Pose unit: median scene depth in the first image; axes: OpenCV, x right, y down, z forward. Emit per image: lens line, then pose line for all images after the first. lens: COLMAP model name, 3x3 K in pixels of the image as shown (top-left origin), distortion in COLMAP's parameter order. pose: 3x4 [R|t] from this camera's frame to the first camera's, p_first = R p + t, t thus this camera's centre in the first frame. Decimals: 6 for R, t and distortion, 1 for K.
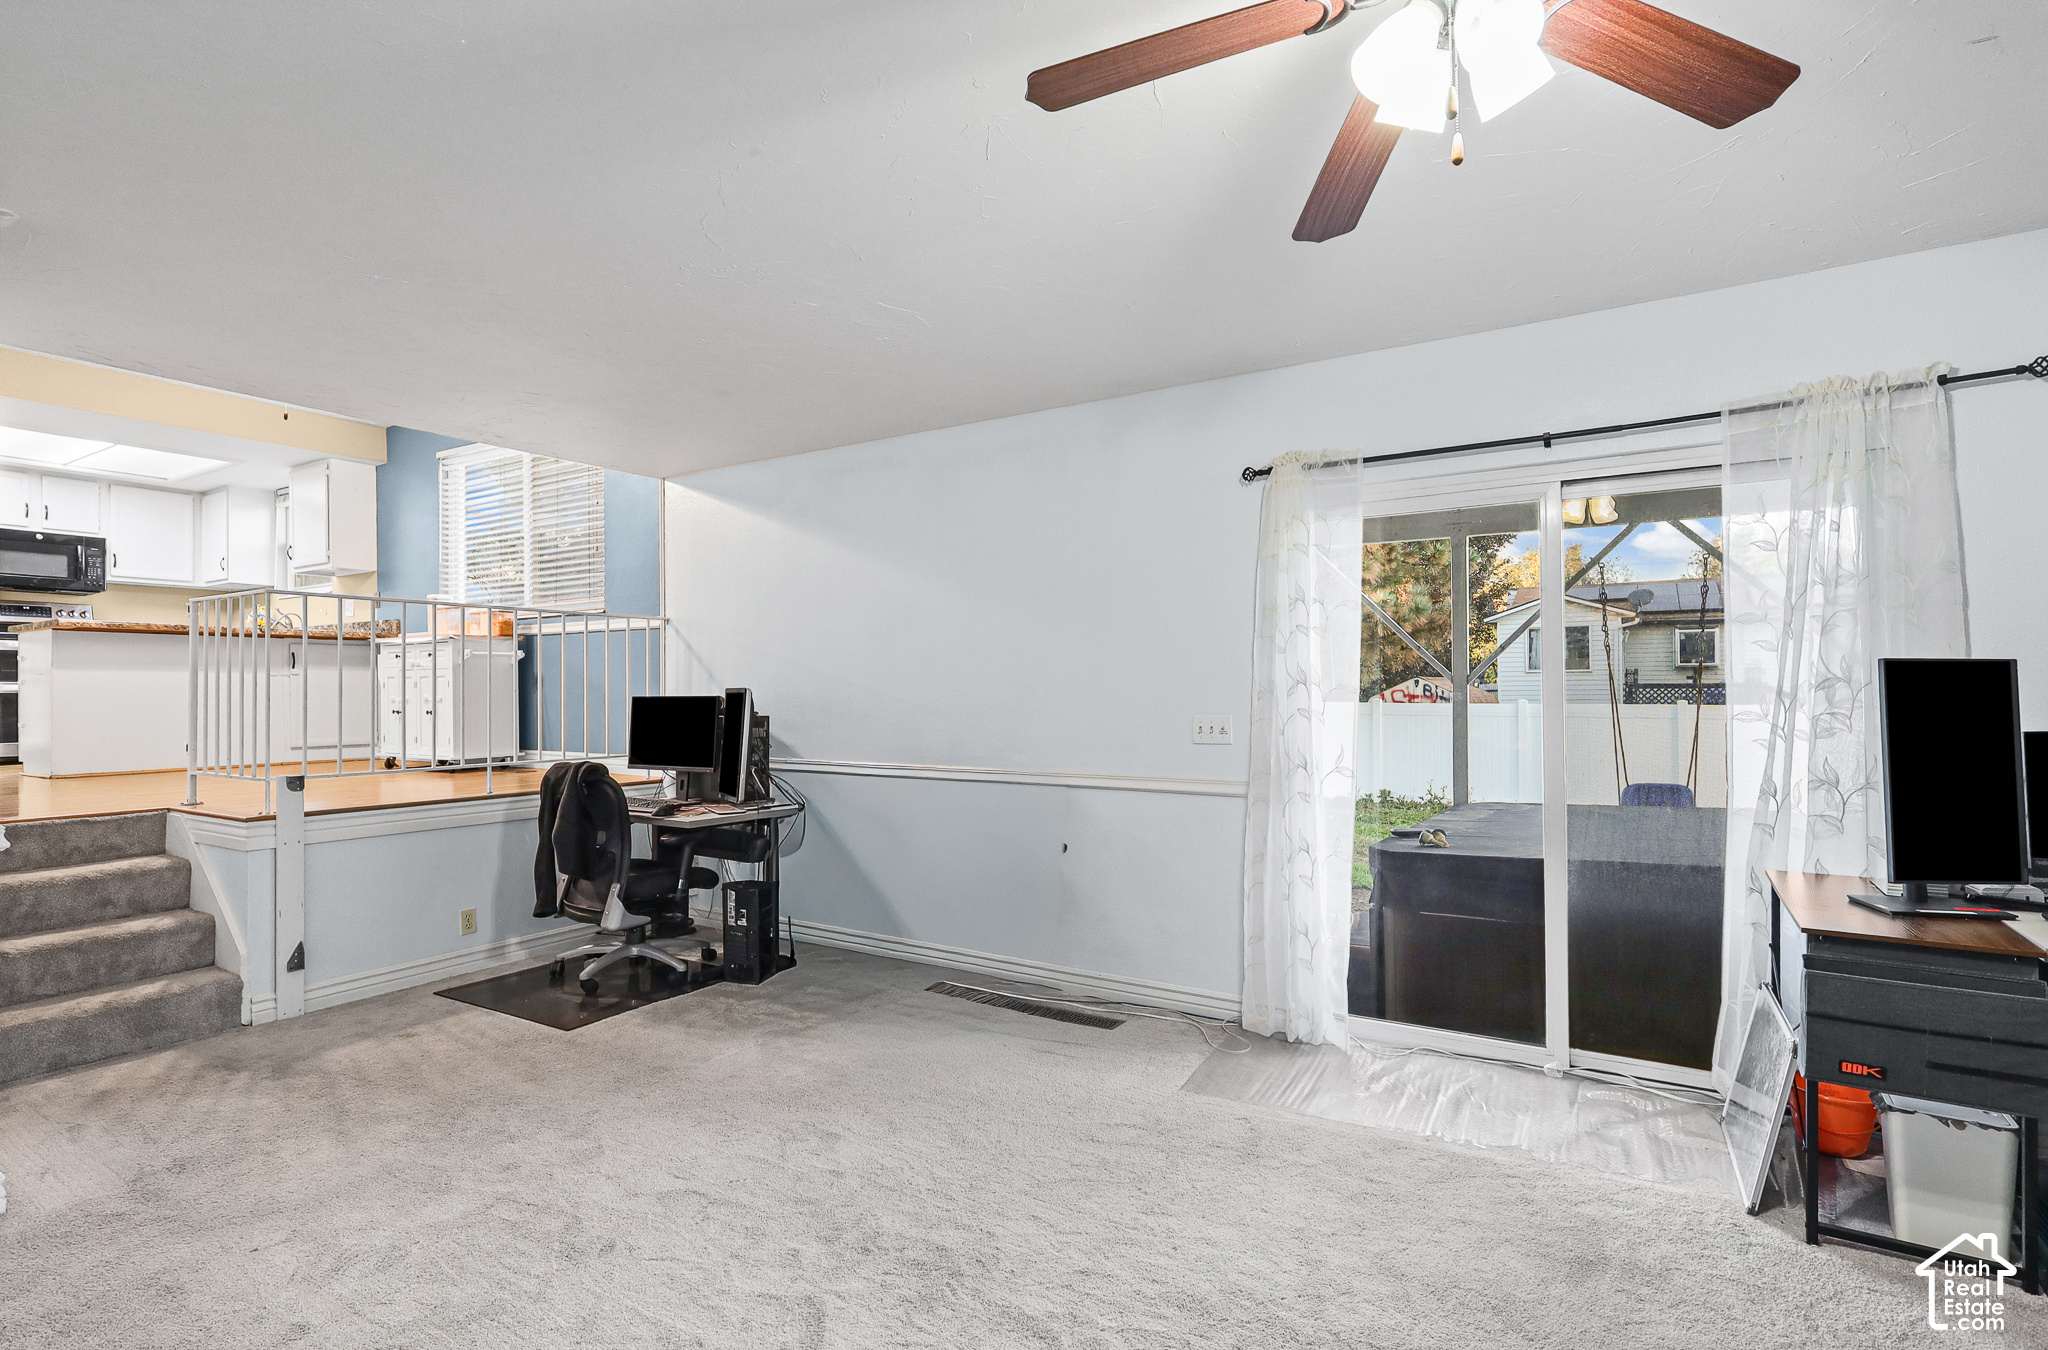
lens RADIAL K [[997.6, 0, 1024.0], [0, 997.6, 675.0], [0, 0, 1]] dist [-0.003088, -0.000452]
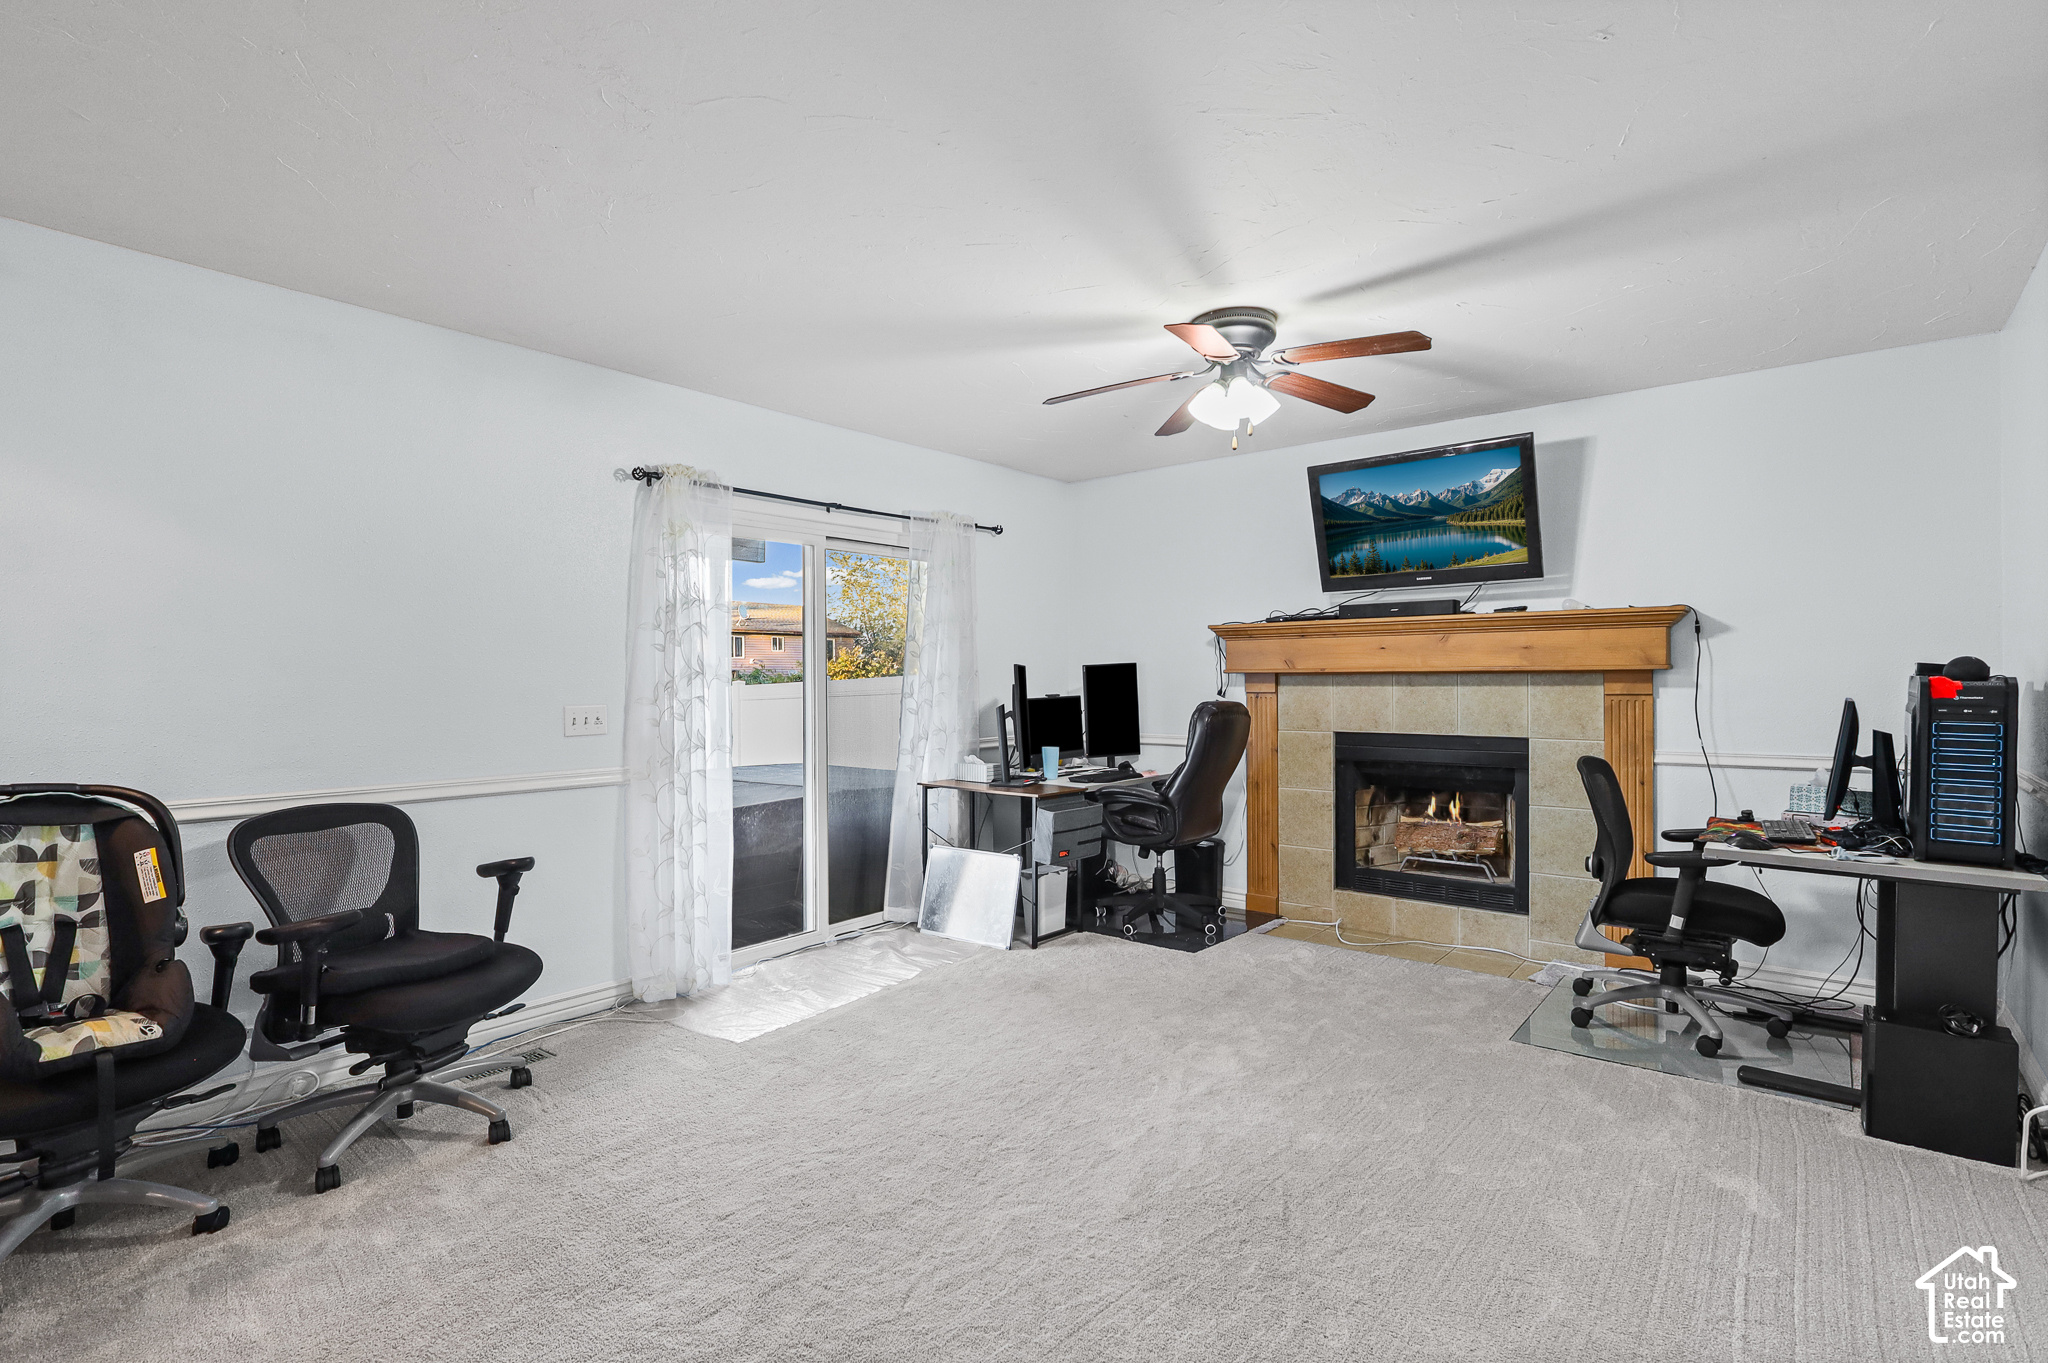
lens RADIAL K [[967.8, 0, 1024.0], [0, 967.8, 681.5], [0, 0, 1]] dist [-0.002573, -0.000597]
pose [[0.134519, 0.003194, 0.990906, -0.720065], [-0.005903, 0.999980, -0.002422, 0.016599], [-0.990893, -0.005524, 0.134535, 0.461826]]
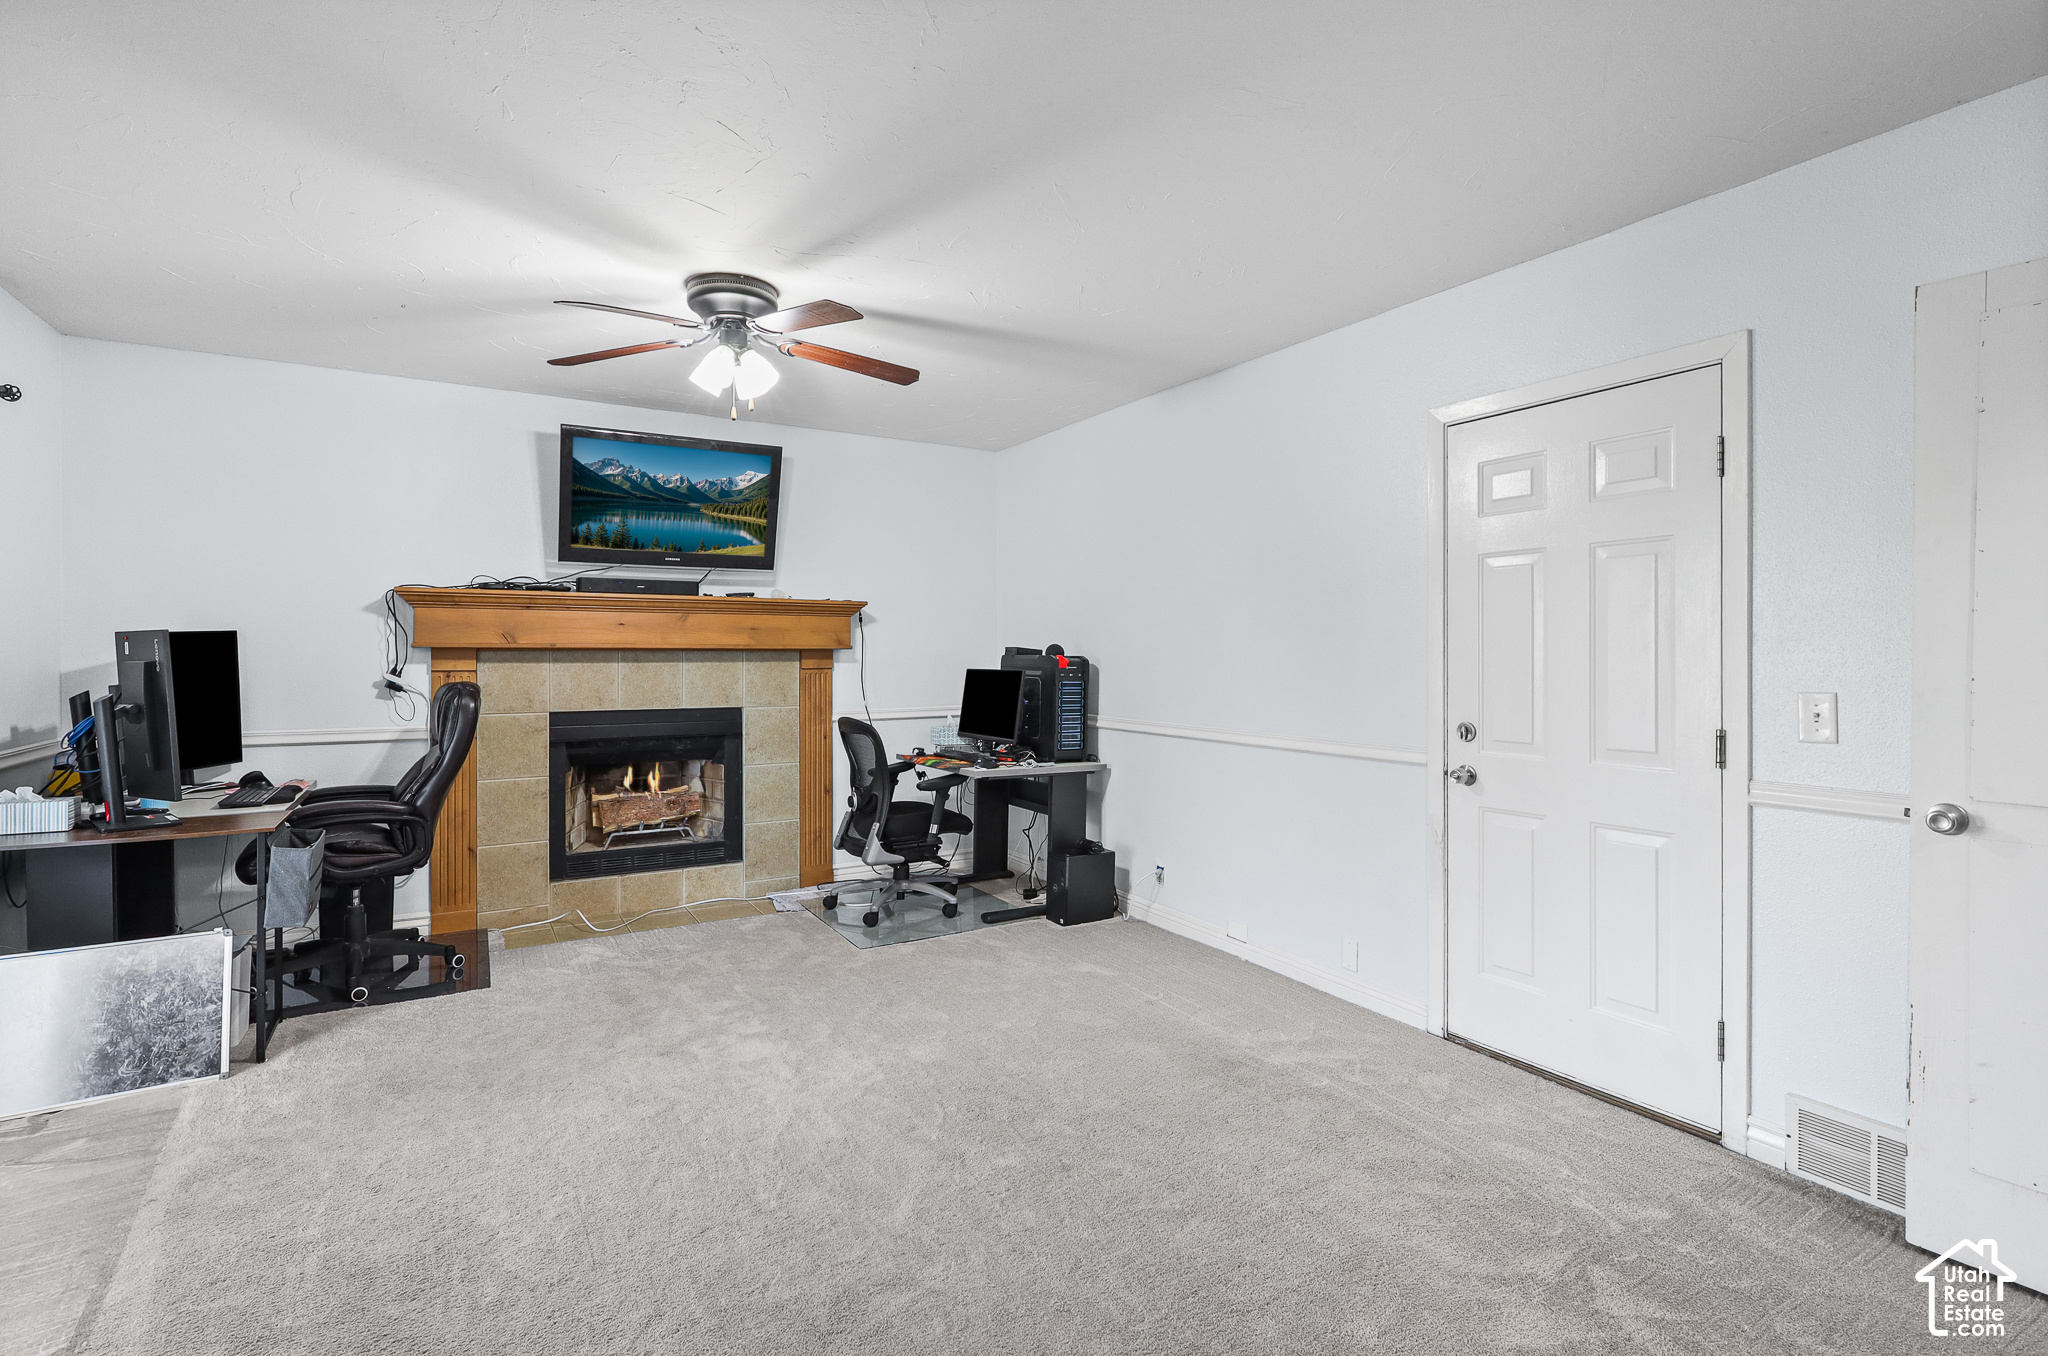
lens RADIAL K [[971.6, 0, 1023.6], [0, 971.6, 657.5], [0, 0, 1]] dist [0.000371, -0.000159]
pose [[-0.889191, 0.002393, 0.457531, -0.446661], [-0.001397, 0.999967, -0.007945, 0.019341], [-0.457535, -0.007704, -0.889158, 1.036155]]
